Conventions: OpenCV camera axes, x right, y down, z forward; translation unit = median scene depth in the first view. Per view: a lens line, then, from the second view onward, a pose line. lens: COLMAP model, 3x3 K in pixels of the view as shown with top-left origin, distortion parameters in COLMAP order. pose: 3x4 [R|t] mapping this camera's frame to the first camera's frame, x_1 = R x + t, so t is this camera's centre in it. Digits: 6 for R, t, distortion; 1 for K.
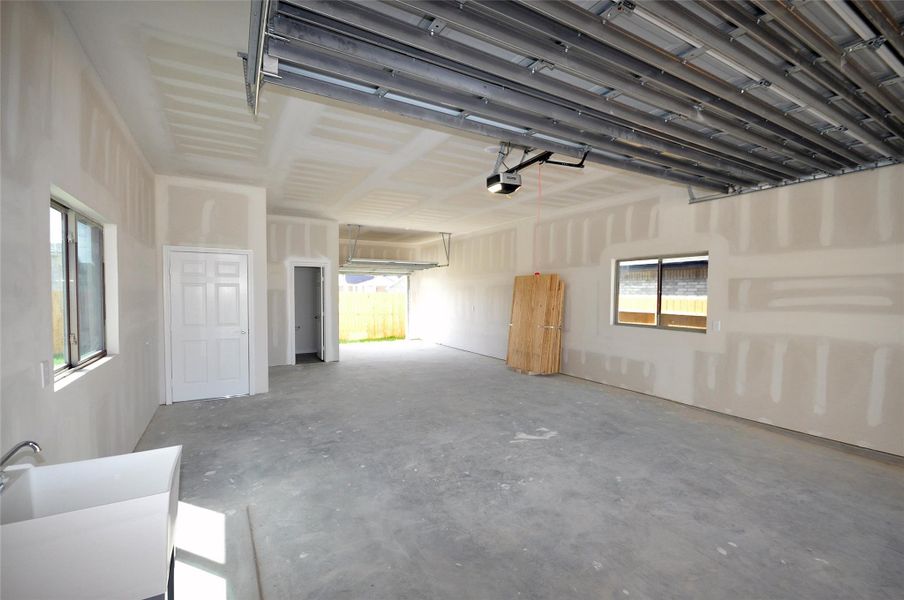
lens RADIAL K [[395.9, 0, 454.8], [0, 395.9, 307.5], [0, 0, 1]] dist [0.000205, -0.000970]
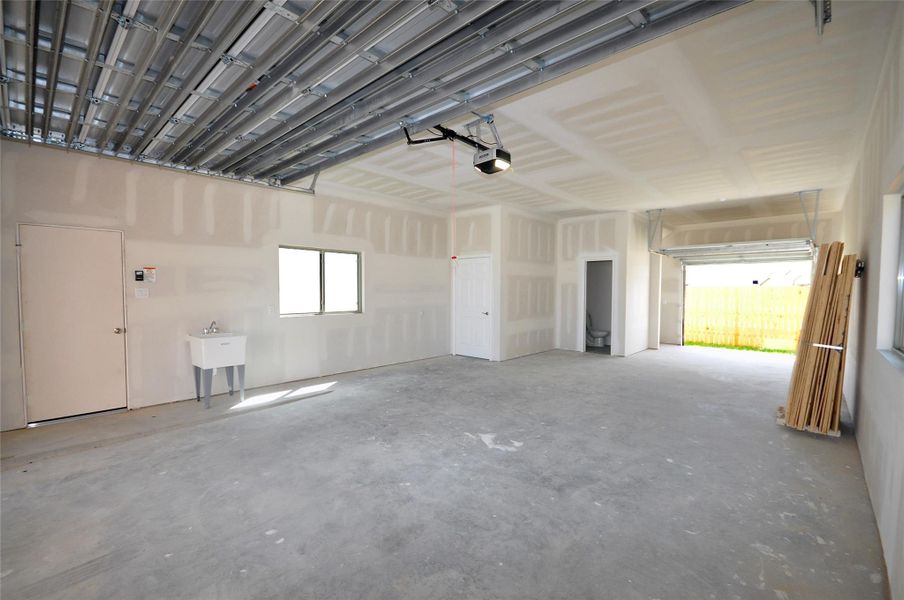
lens RADIAL K [[395.9, 0, 454.8], [0, 395.9, 307.5], [0, 0, 1]] dist [0.000205, -0.000970]
pose [[0.296948, 0.037795, -0.954145, 1.062325], [-0.037642, 0.998903, 0.027853, 0.009130], [0.954151, 0.027644, 0.298045, 0.693769]]
